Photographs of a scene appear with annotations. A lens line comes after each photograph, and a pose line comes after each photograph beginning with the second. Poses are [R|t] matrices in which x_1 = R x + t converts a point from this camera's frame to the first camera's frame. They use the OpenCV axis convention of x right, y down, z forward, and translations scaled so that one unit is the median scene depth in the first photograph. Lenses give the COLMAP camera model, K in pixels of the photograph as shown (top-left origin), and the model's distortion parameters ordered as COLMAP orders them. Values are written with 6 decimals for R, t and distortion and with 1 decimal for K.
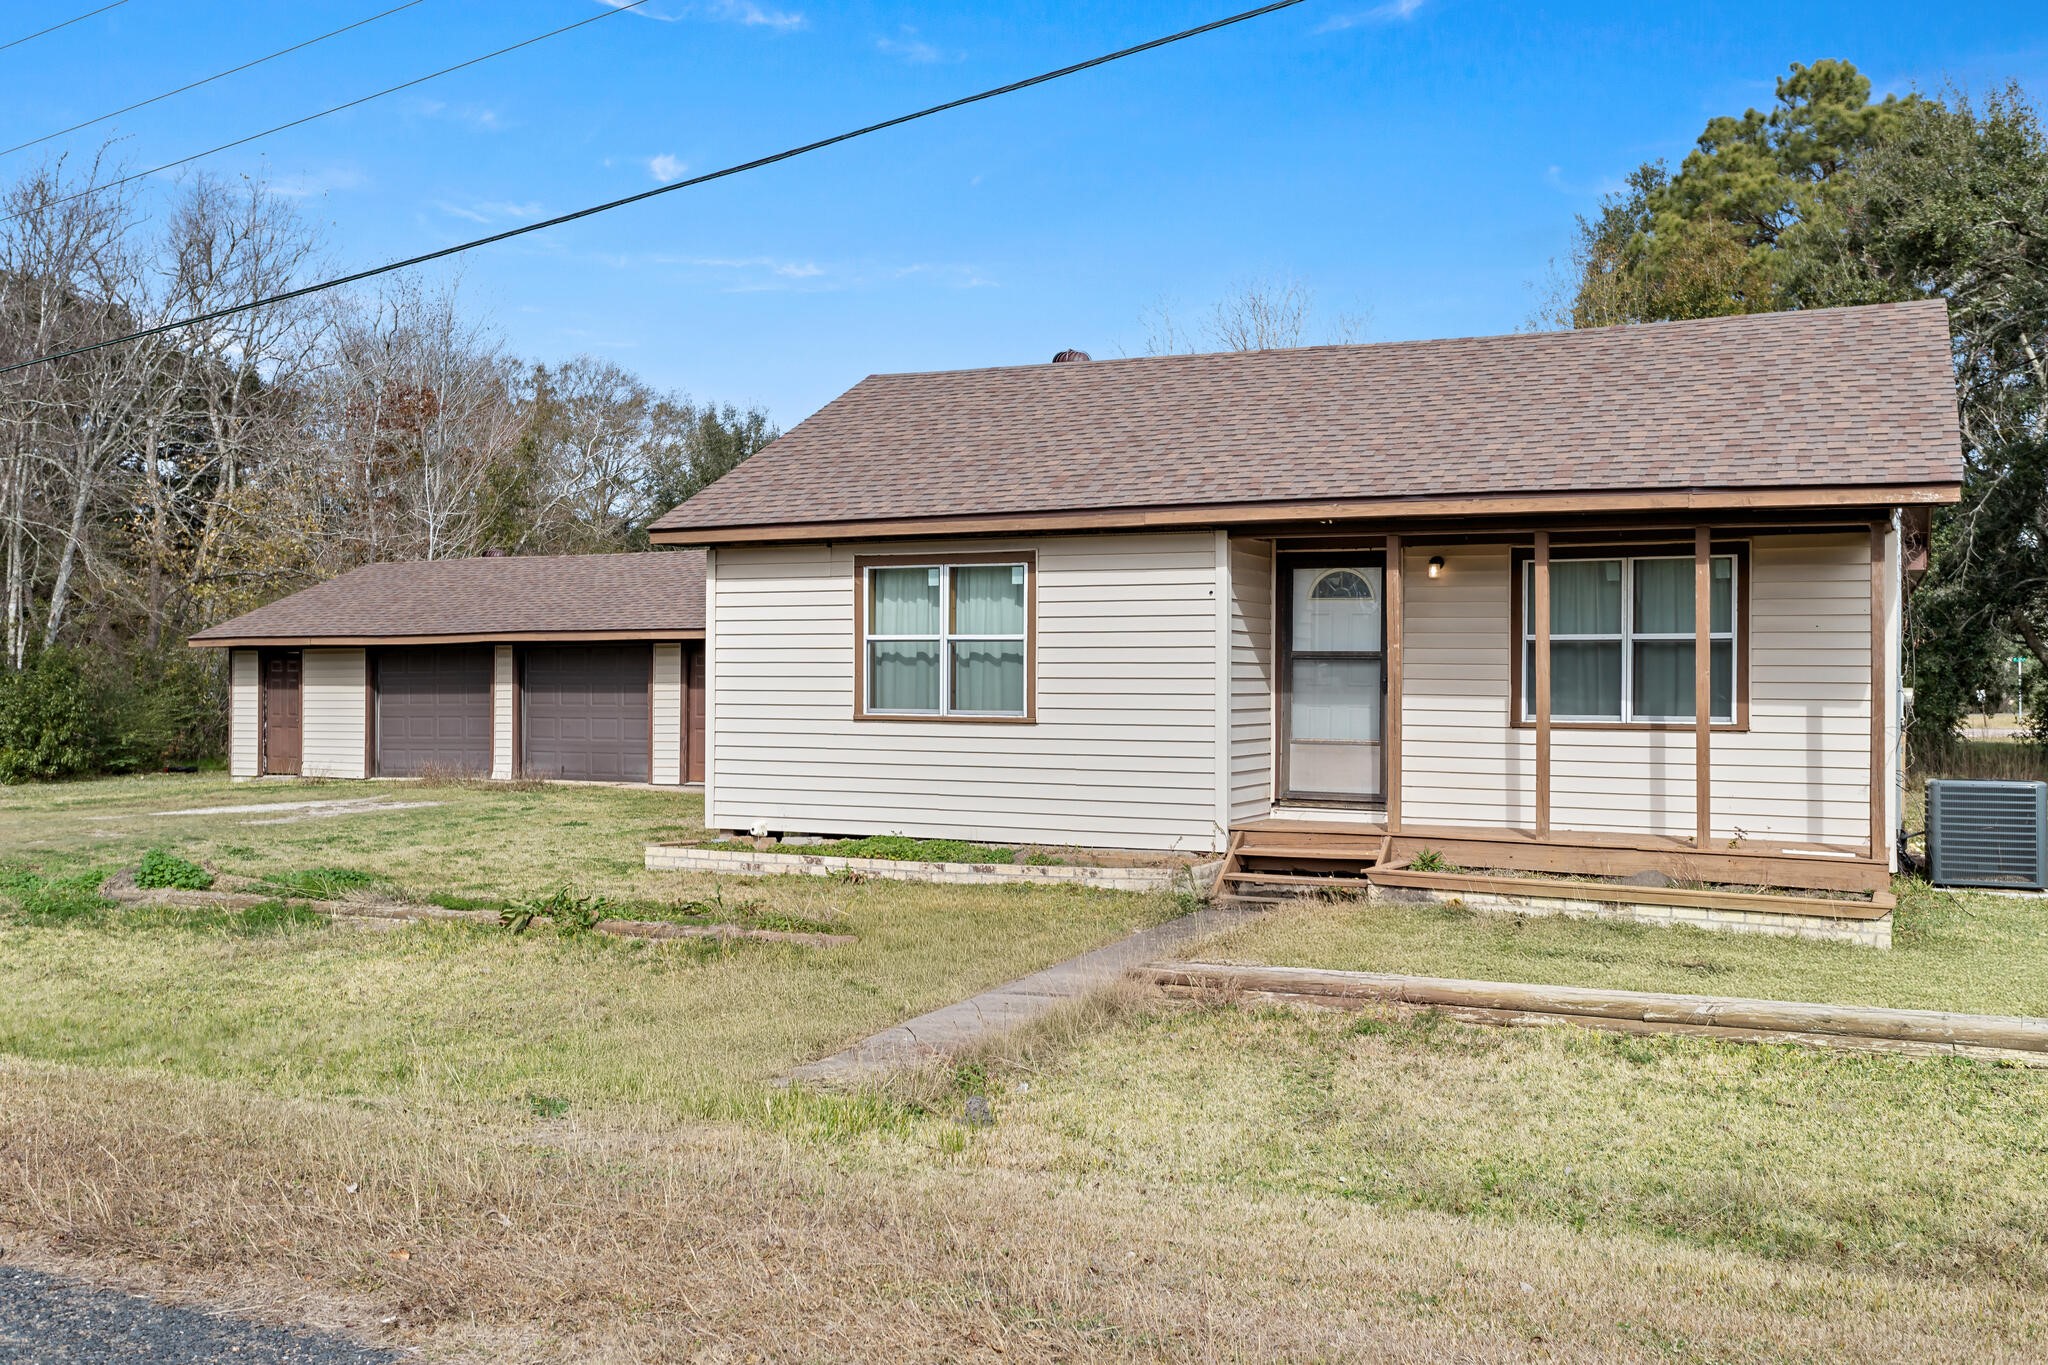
lens RADIAL K [[1808.6, 0, 1024.0], [0, 1808.6, 682.5], [0, 0, 1]] dist [0.002073, -0.007165]
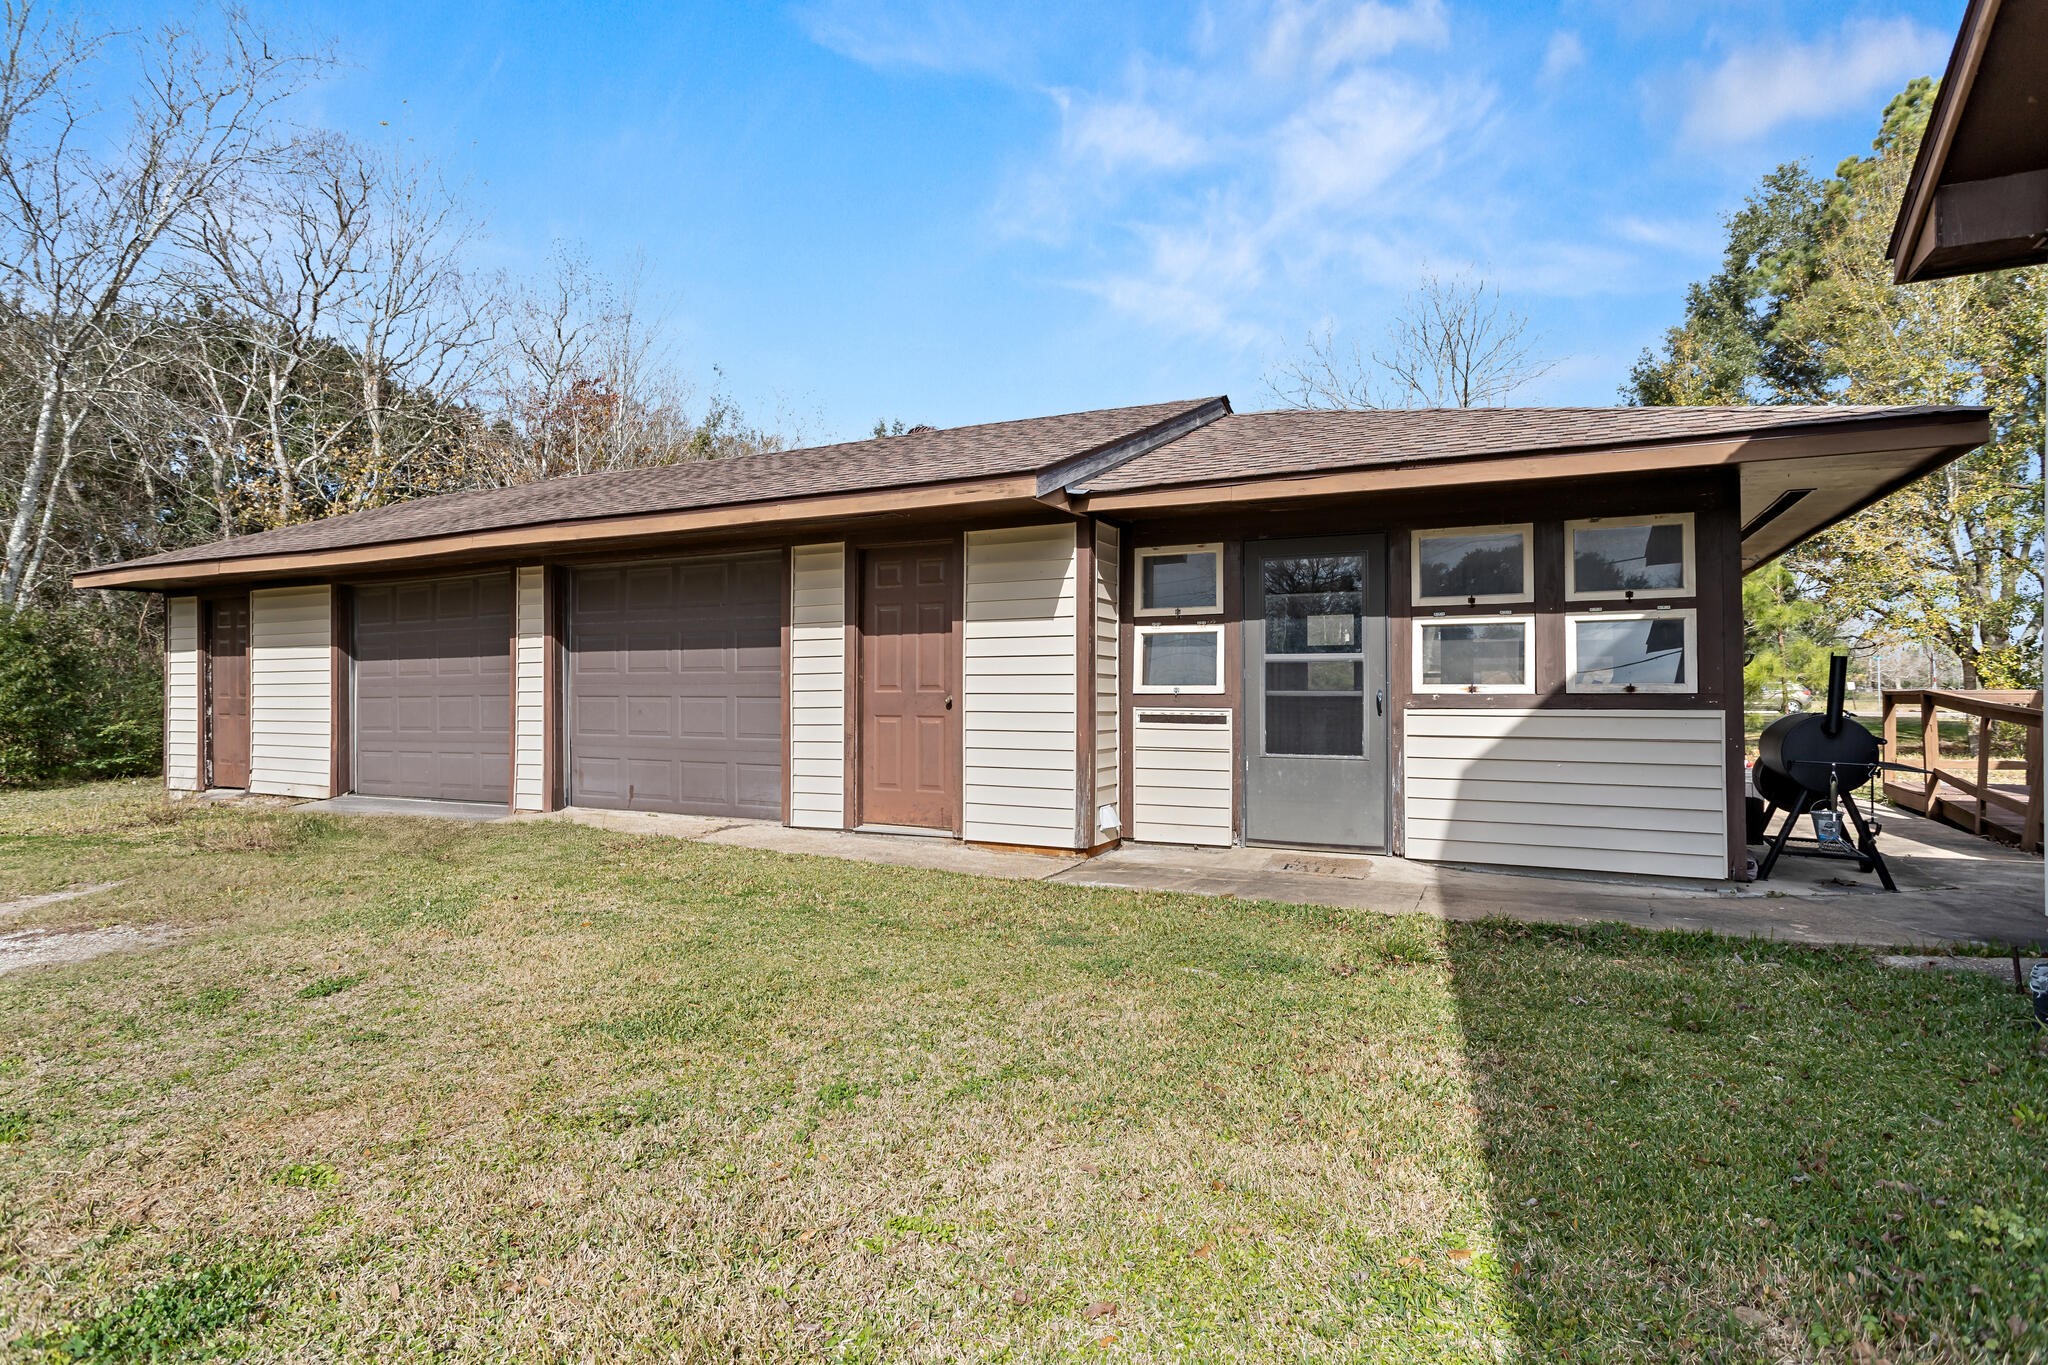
lens RADIAL K [[1070.1, 0, 1024.0], [0, 1070.1, 682.5], [0, 0, 1]] dist [-0.000655, -0.000030]
pose [[0.999411, -0.004111, -0.034059, -0.232014], [0.003995, 0.999986, -0.003473, 0.031333], [0.034073, 0.003335, 0.999414, 1.254249]]
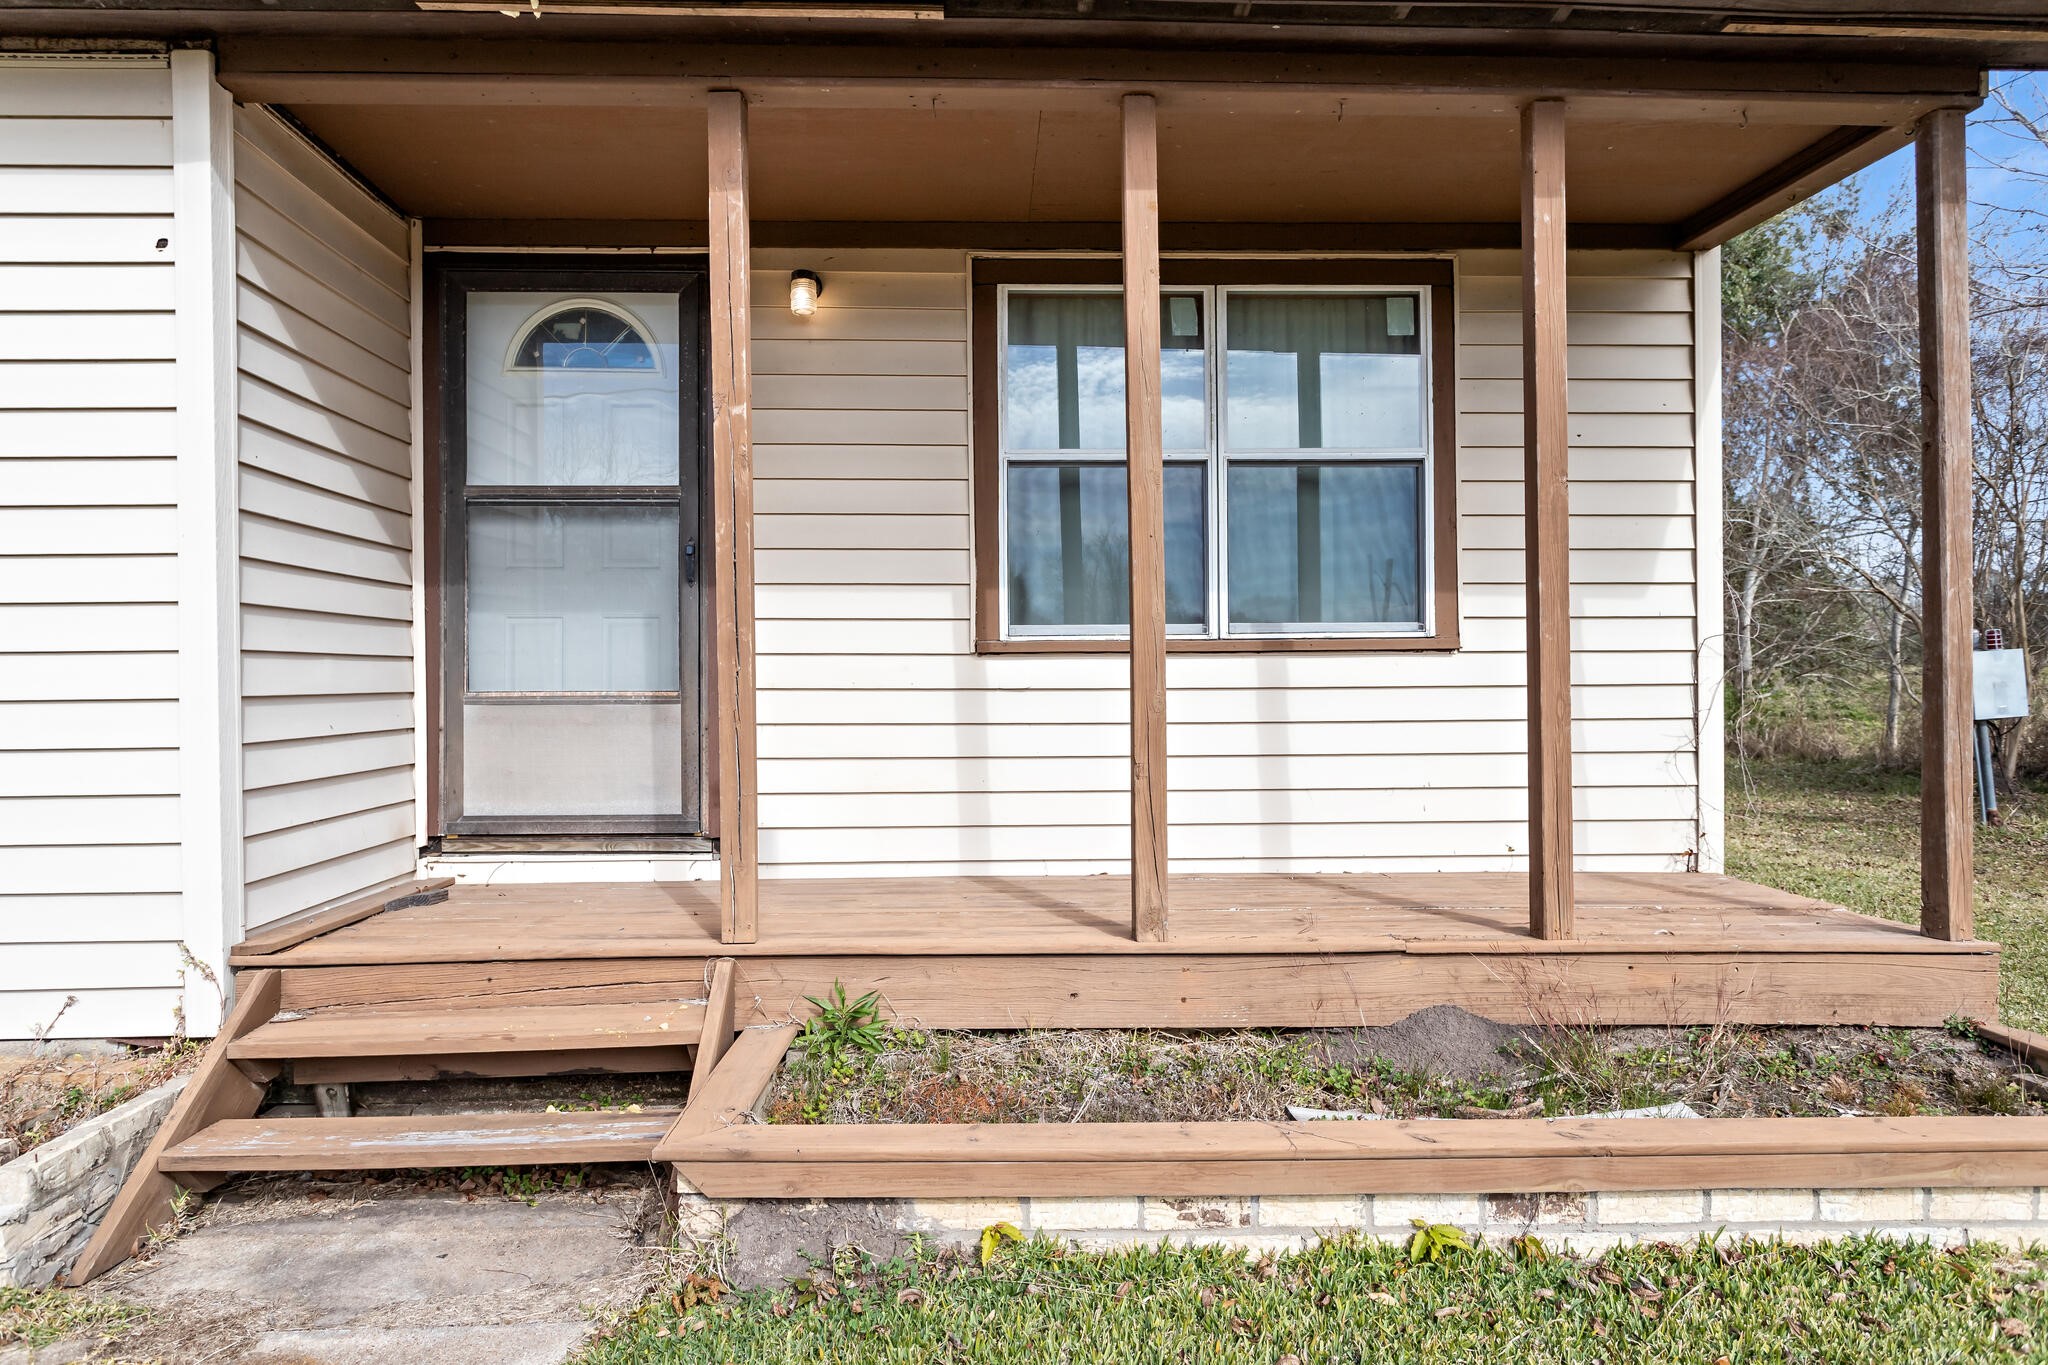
lens RADIAL K [[1232.8, 0, 1024.0], [0, 1232.8, 682.5], [0, 0, 1]] dist [-0.007831, -0.001201]
pose [[0.878929, -0.016271, 0.476675, 0.125841], [0.014151, 0.999868, 0.008037, 0.028171], [-0.476743, -0.000319, 0.879043, 0.686563]]
